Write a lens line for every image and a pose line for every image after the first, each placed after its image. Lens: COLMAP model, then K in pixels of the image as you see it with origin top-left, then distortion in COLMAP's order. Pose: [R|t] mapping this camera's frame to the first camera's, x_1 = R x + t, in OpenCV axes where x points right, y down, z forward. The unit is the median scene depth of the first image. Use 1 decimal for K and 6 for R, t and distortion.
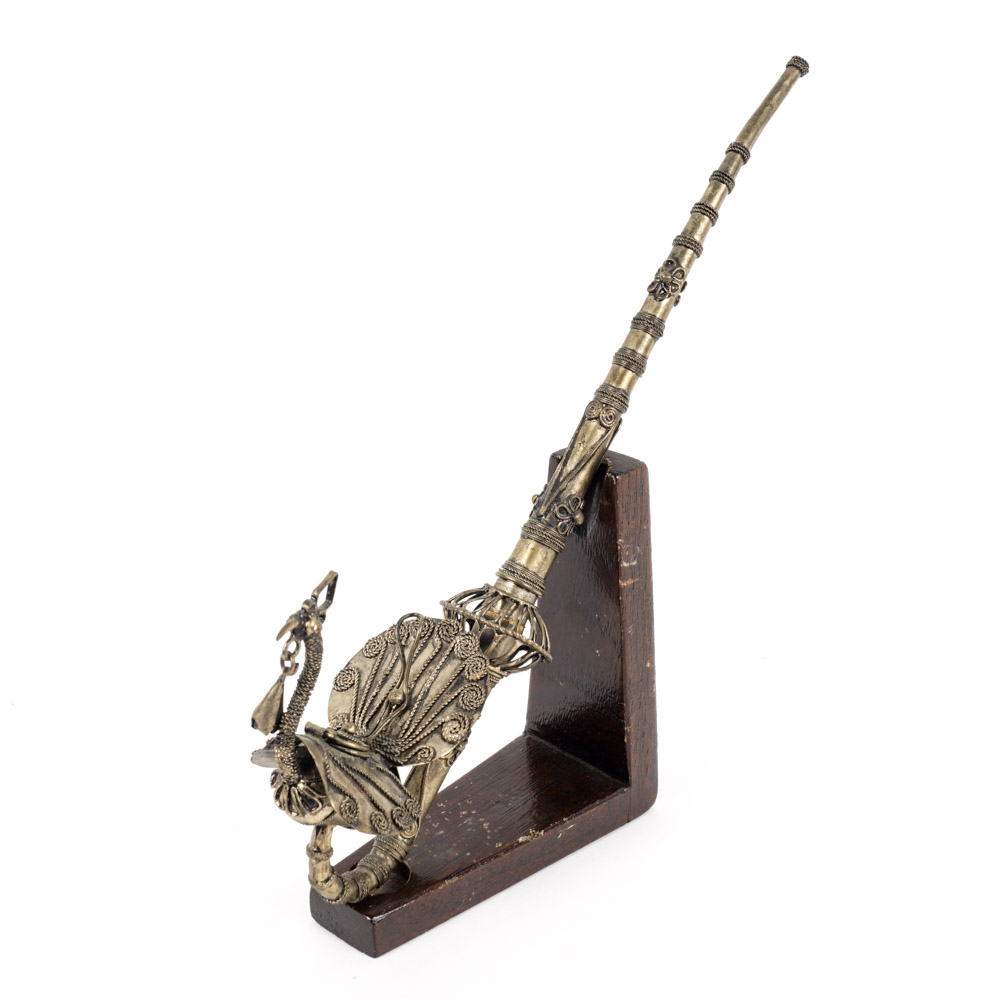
lens RADIAL K [[1921.0, 0, 499.9], [0, 1921.0, 499.7], [0, 0, 1]] dist [-0.004922, 0.000000]
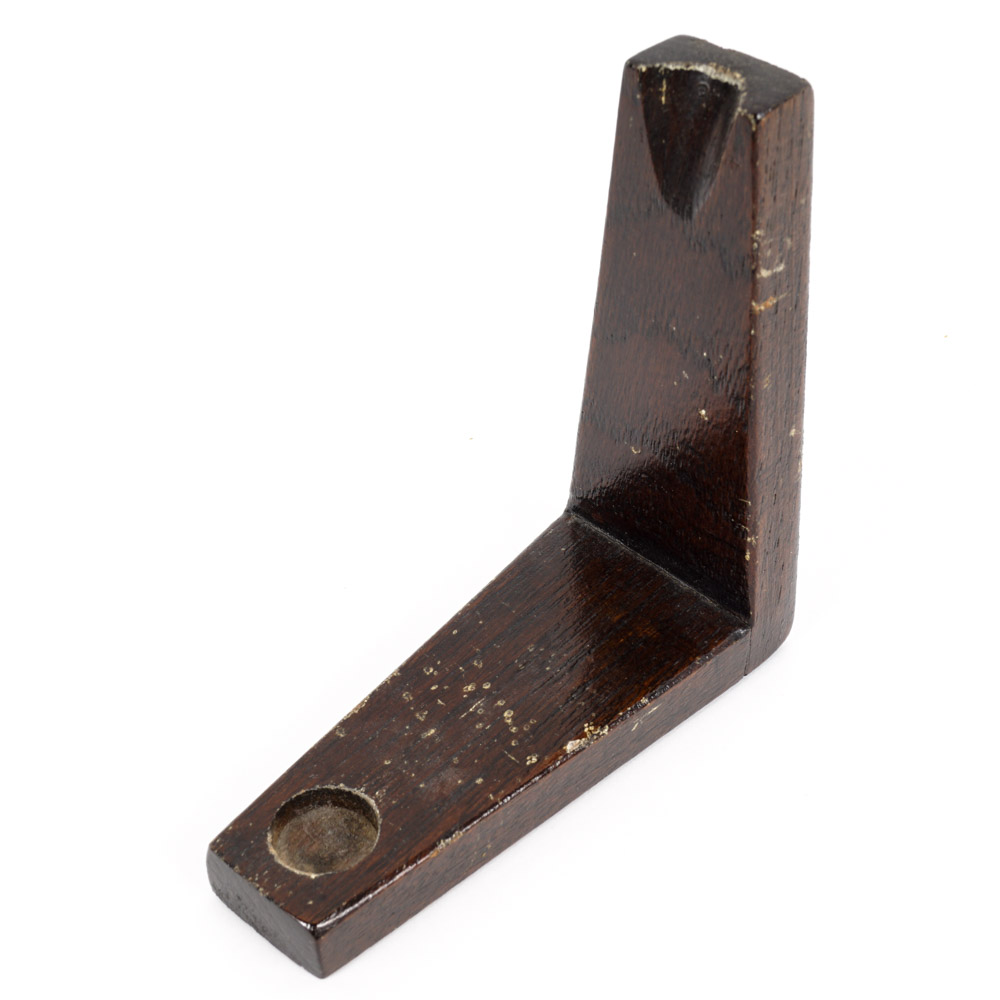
lens RADIAL K [[1915.3, 0, 500.3], [0, 1915.3, 500.6], [0, 0, 1]] dist [-0.094042, 0.000000]
pose [[0.999901, -0.012937, 0.005514, -0.012116], [0.010630, 0.952000, 0.305912, -0.069260], [-0.009207, -0.305823, 0.952044, 0.473835]]
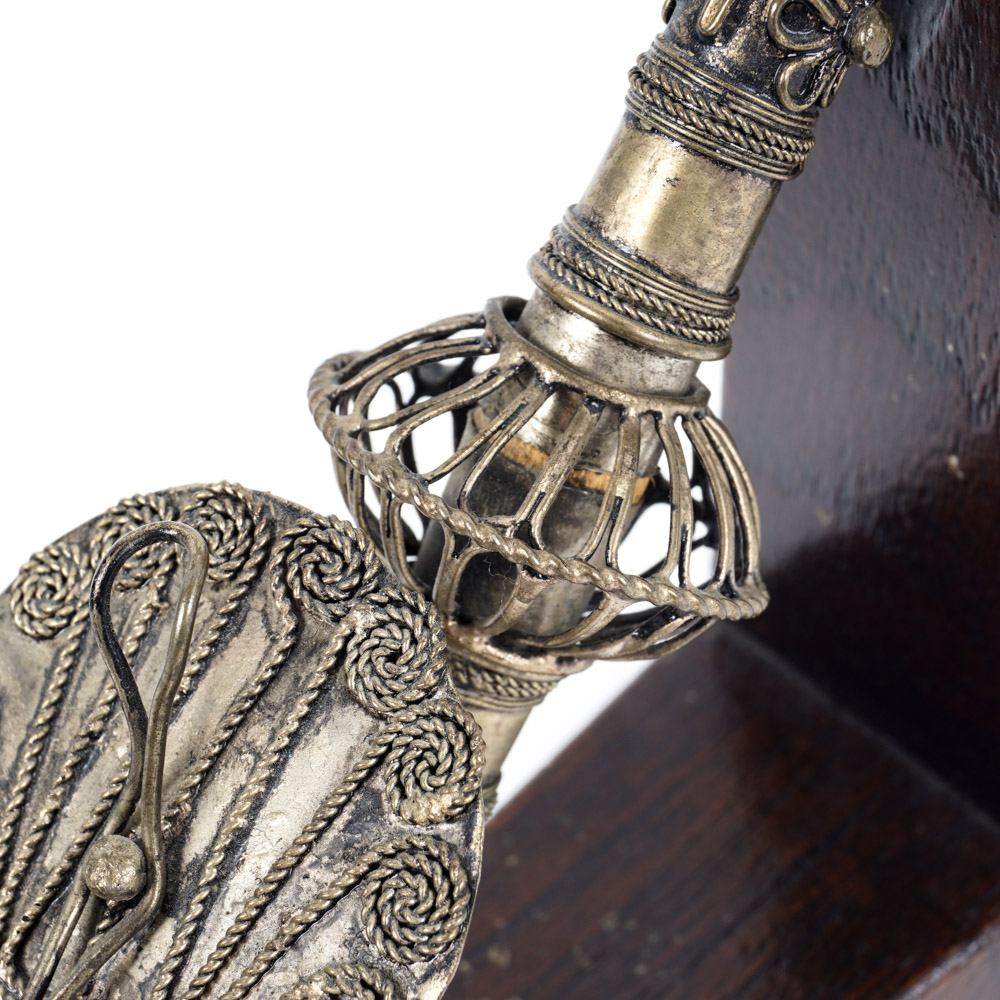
lens RADIAL K [[2972.2, 0, 501.6], [0, 2972.2, 500.3], [0, 0, 1]] dist [0.054966, 0.000000]
pose [[0.994052, -0.016122, -0.107711, 0.033933], [0.055875, 0.924404, 0.377300, -0.075088], [0.093485, -0.381074, 0.919806, 0.633105]]
